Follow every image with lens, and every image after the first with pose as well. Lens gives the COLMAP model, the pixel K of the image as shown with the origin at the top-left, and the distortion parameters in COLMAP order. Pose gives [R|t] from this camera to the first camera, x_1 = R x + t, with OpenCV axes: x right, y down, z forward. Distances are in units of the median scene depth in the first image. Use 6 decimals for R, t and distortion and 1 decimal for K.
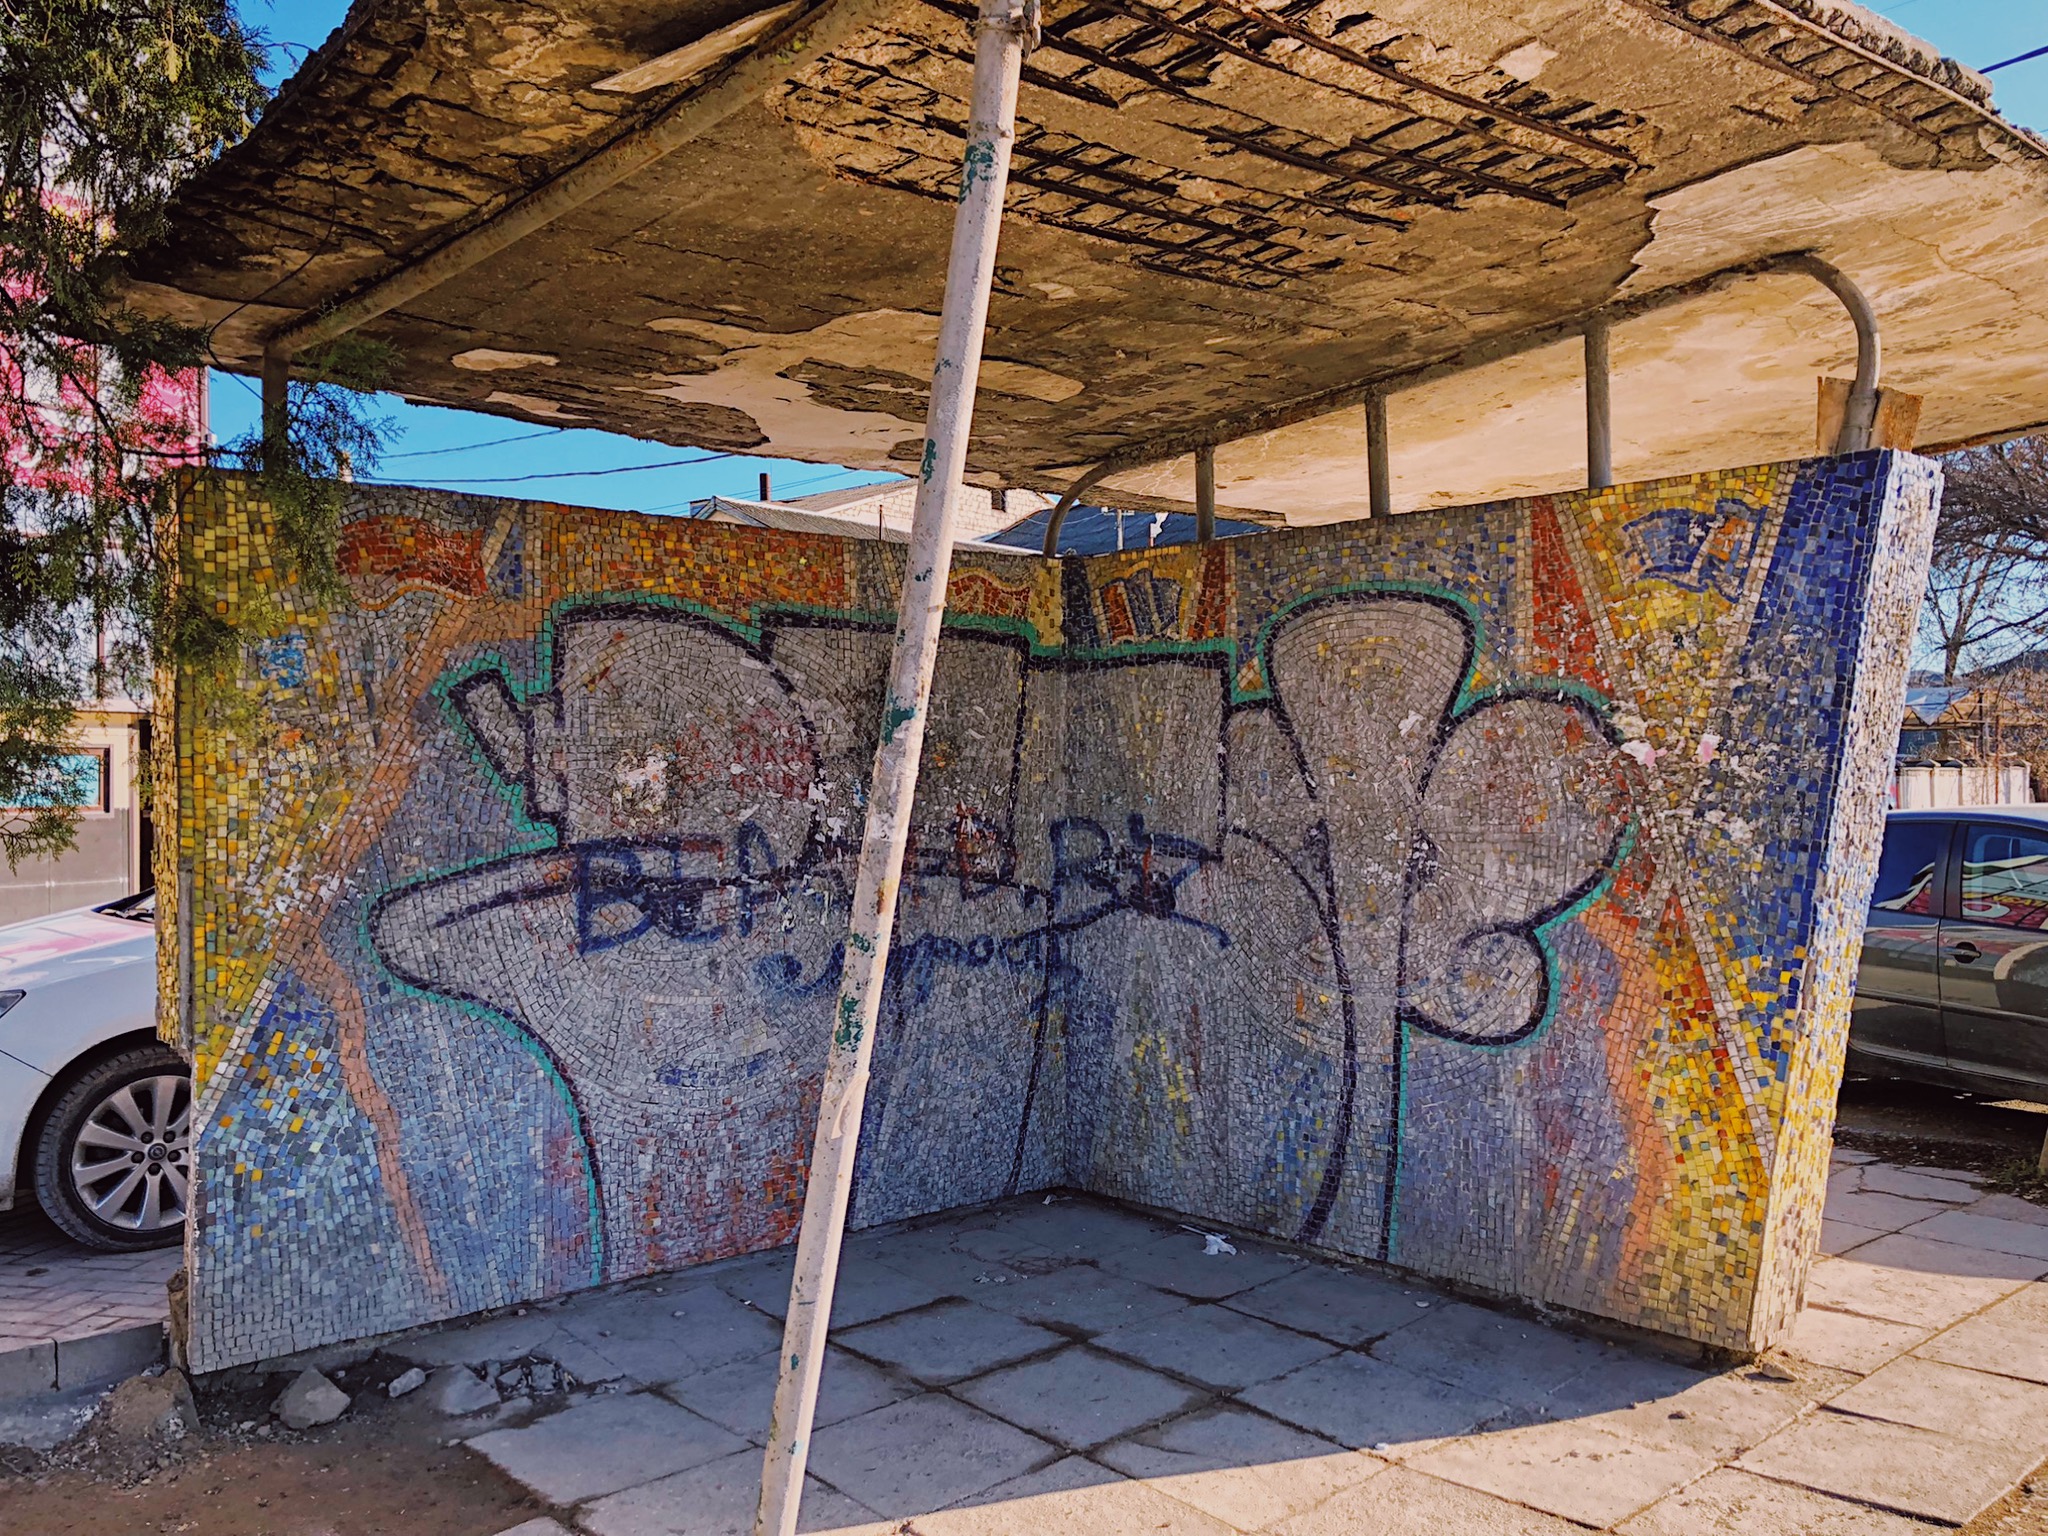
lens RADIAL K [[1719.3, 0, 1009.0], [0, 1719.3, 765.3], [0, 0, 1]] dist [0.054521, -0.065795]
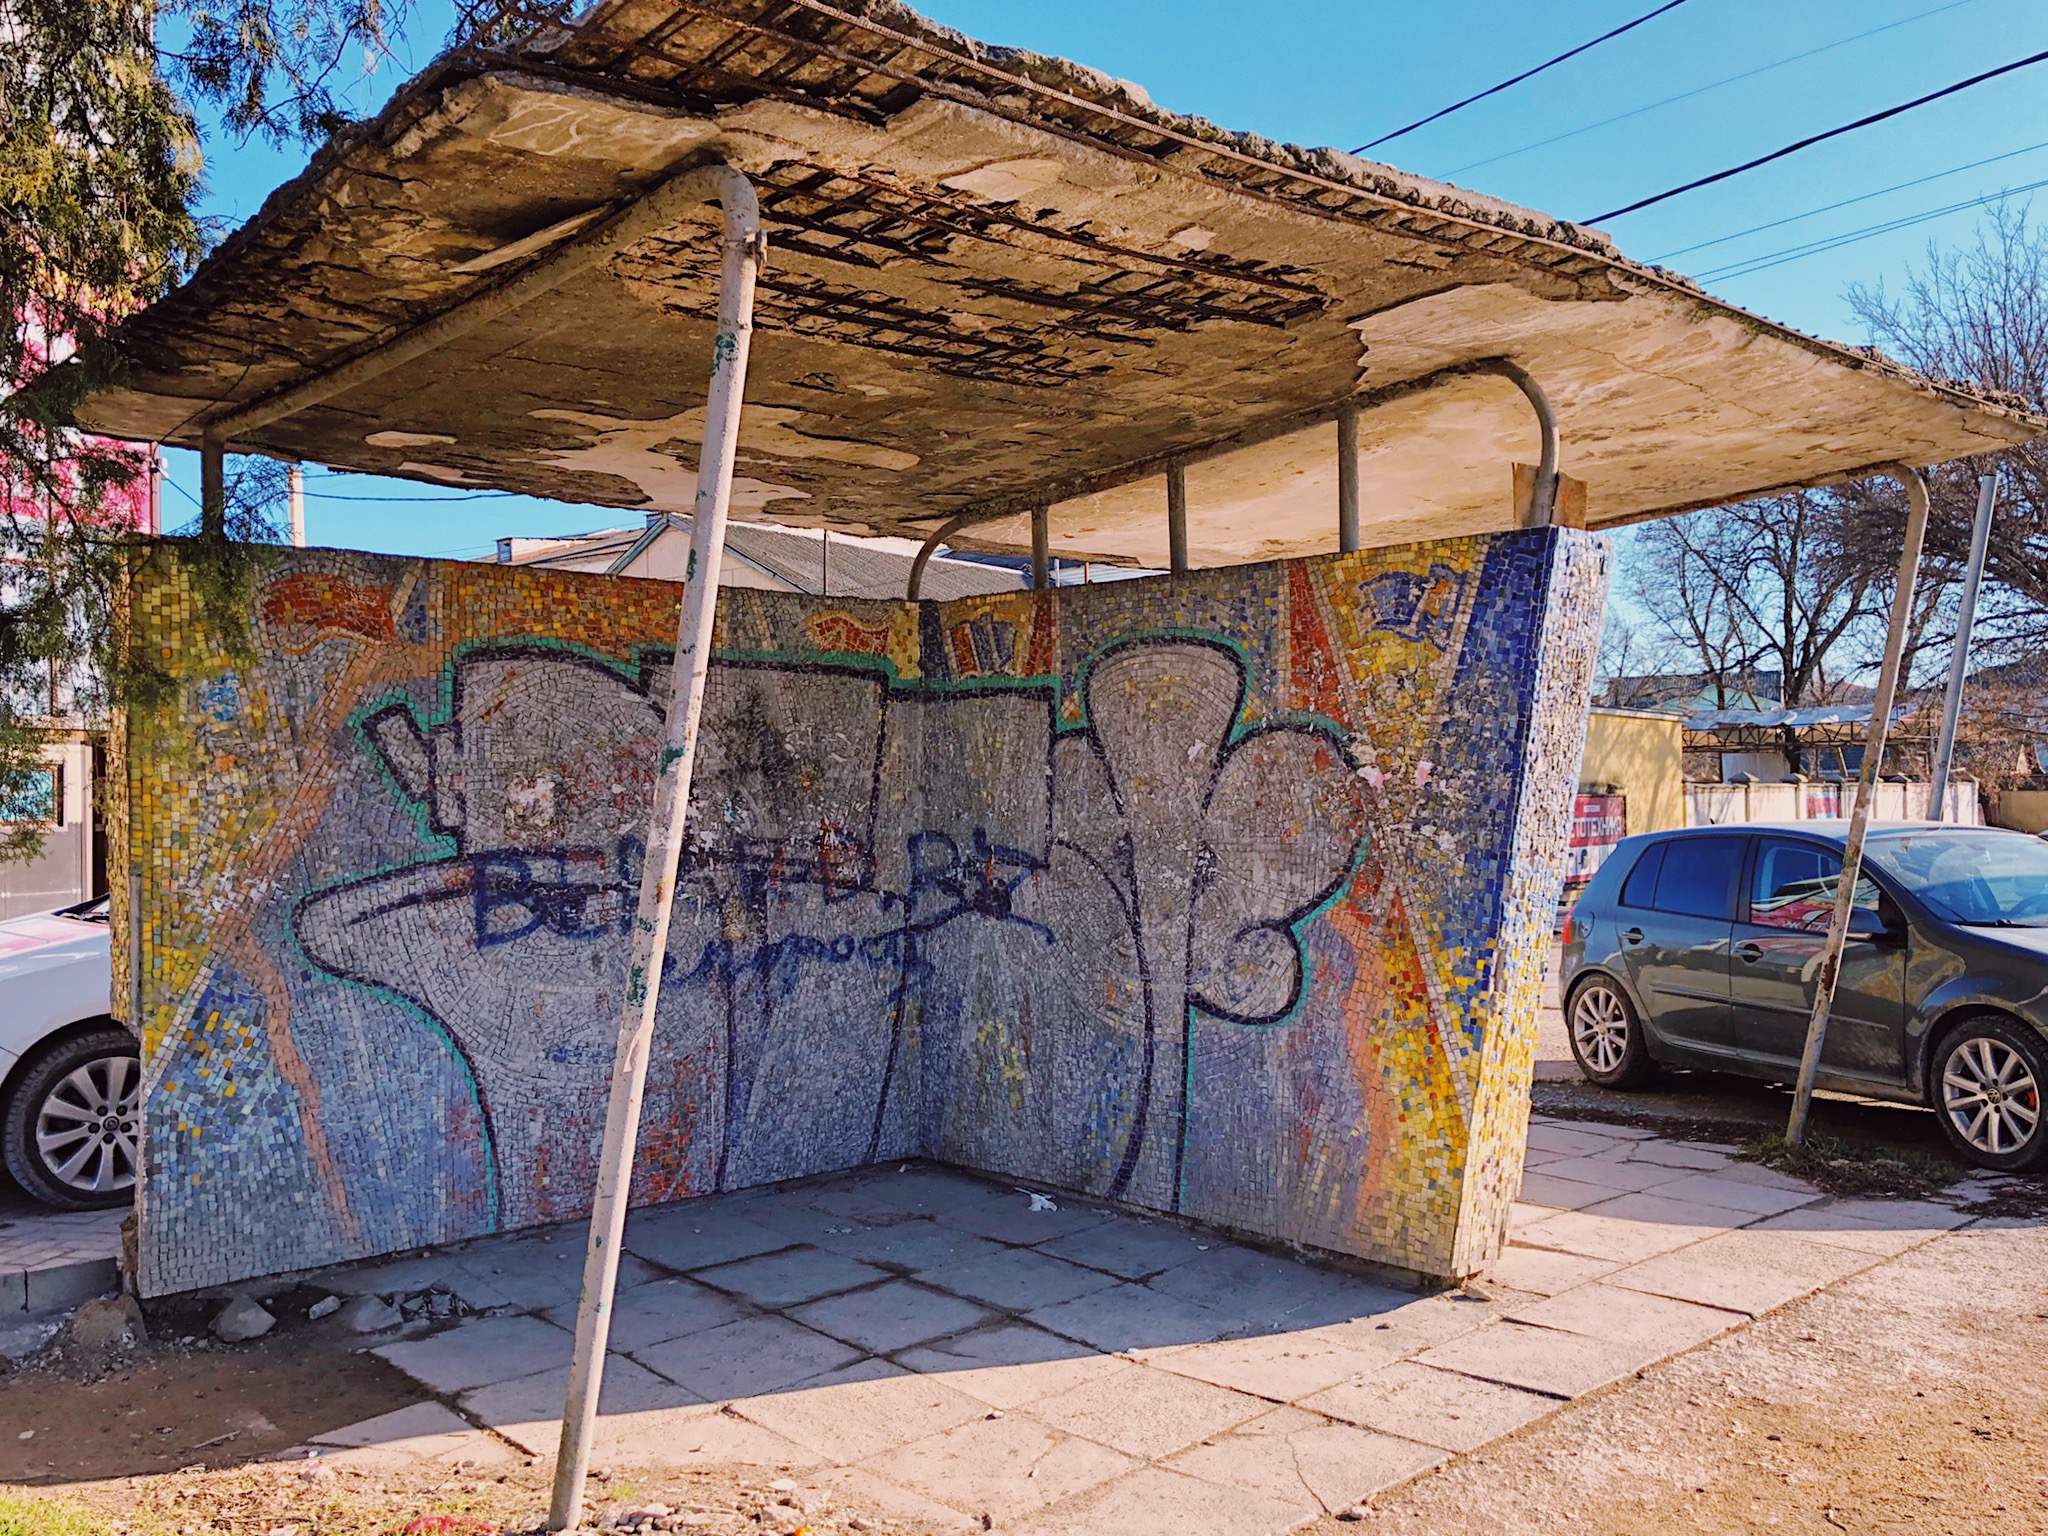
lens RADIAL K [[1719.3, 0, 989.8], [0, 1719.3, 783.9], [0, 0, 1]] dist [0.054521, -0.065795]
pose [[0.999916, 0.000952, 0.012891, 0.083580], [-0.000984, 0.999996, 0.002533, -0.004718], [-0.012888, -0.002546, 0.999914, -0.172285]]
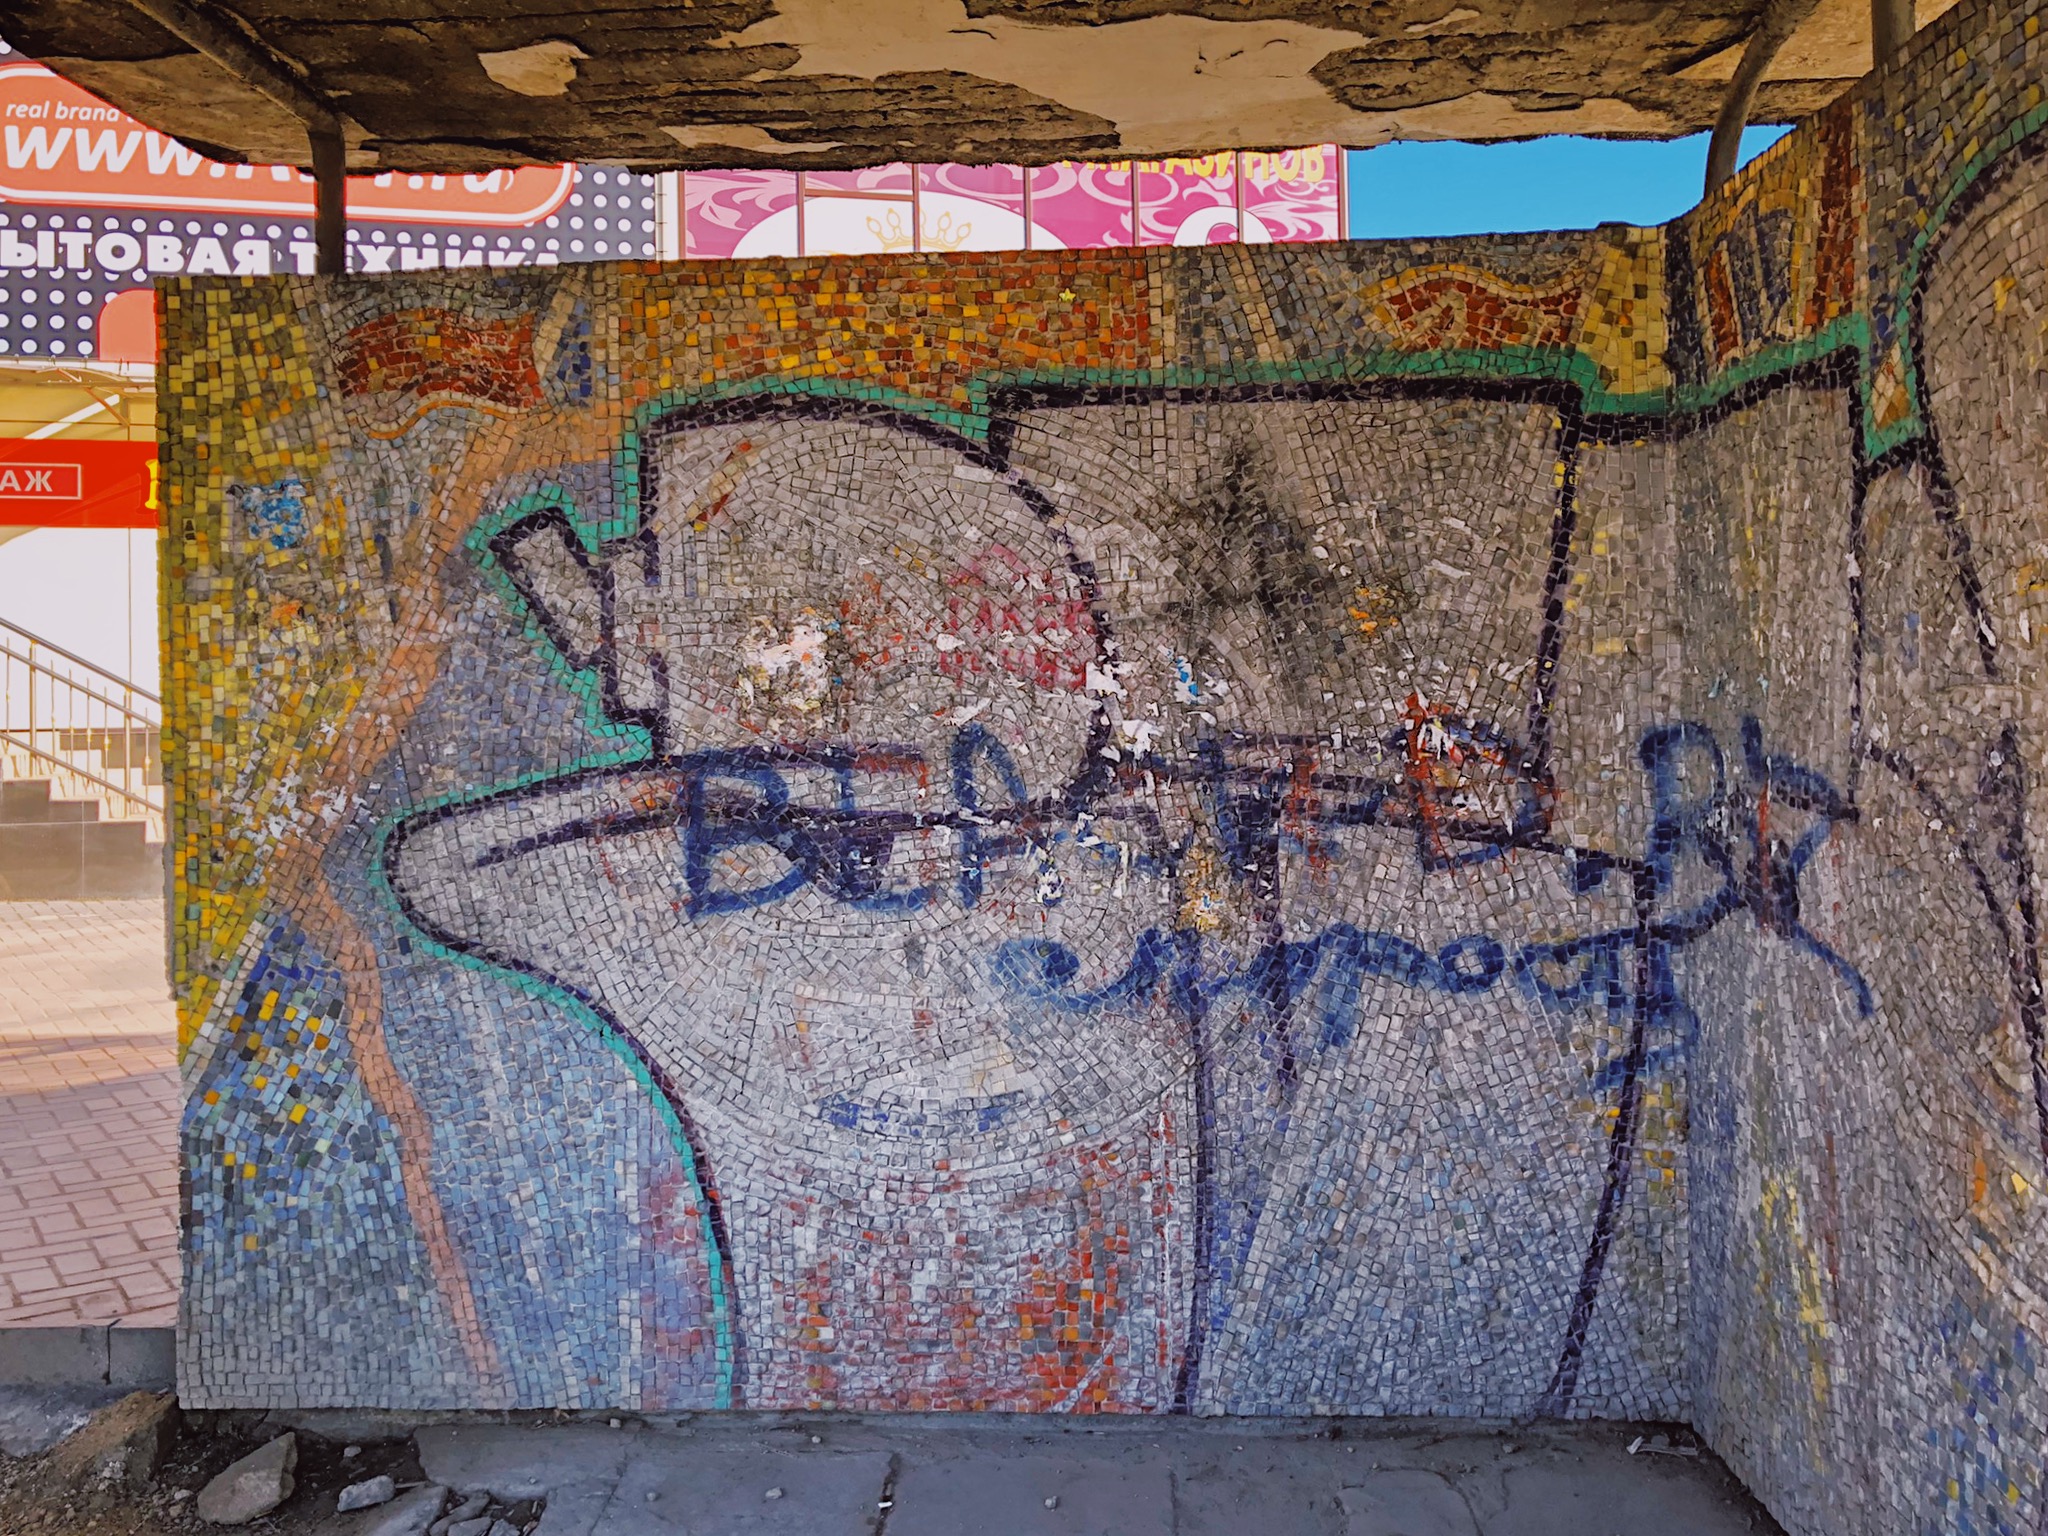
lens RADIAL K [[1719.3, 0, 1042.0], [0, 1719.3, 676.9], [0, 0, 1]] dist [0.054521, -0.065795]
pose [[0.710288, -0.014843, -0.703754, 0.341142], [0.016944, 0.999848, -0.003987, 0.020012], [0.703707, -0.009092, 0.710432, 0.629797]]
